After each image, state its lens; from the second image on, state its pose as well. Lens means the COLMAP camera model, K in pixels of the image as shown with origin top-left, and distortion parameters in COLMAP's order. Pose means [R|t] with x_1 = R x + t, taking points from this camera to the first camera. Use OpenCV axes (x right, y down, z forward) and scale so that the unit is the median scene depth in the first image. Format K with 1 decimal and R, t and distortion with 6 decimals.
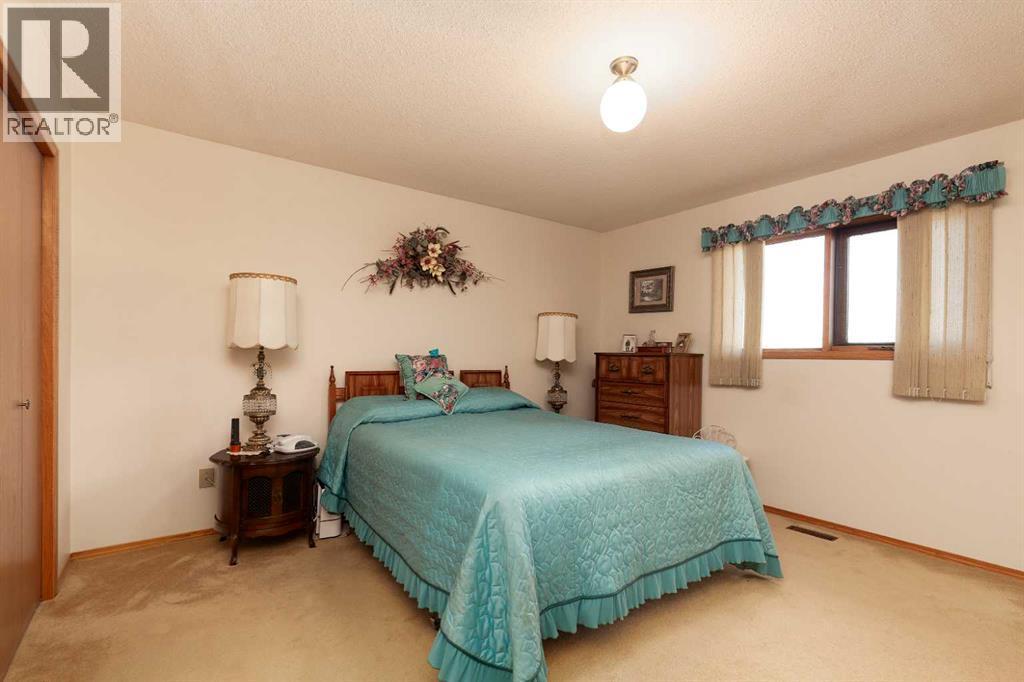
lens RADIAL K [[469.2, 0, 505.8], [0, 469.2, 358.6], [0, 0, 1]] dist [0.003527, -0.000807]
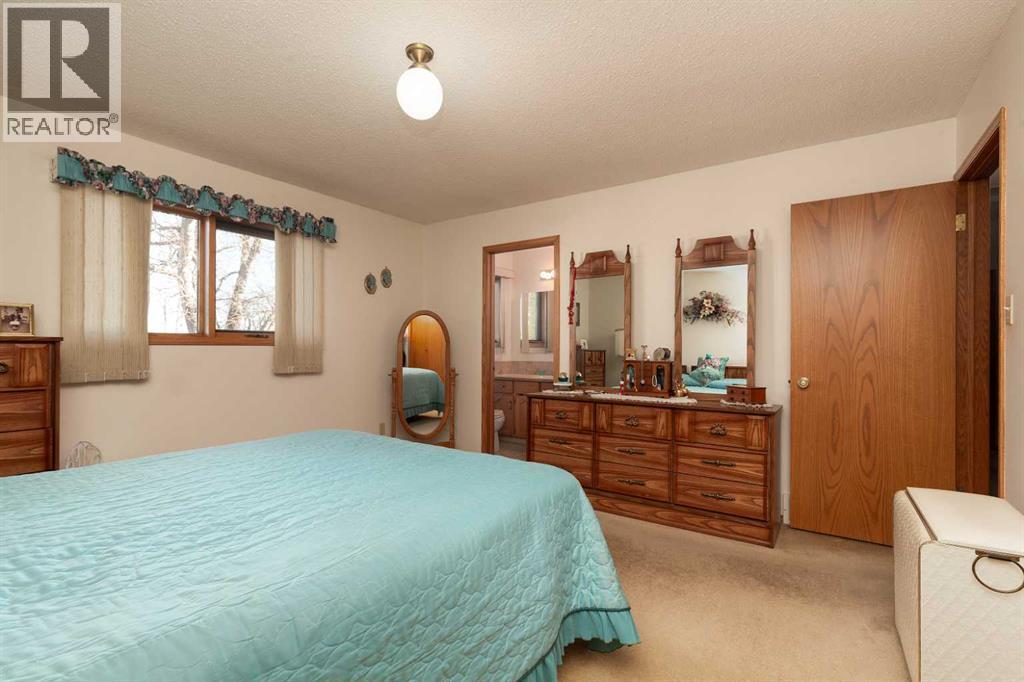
lens RADIAL K [[469.2, 0, 511.1], [0, 469.2, 343.4], [0, 0, 1]] dist [0.003527, -0.000807]
pose [[-0.331645, -0.003085, 0.943399, -0.470779], [0.000628, 0.999994, 0.003491, -0.005731], [-0.943404, 0.001750, -0.331641, 0.705103]]
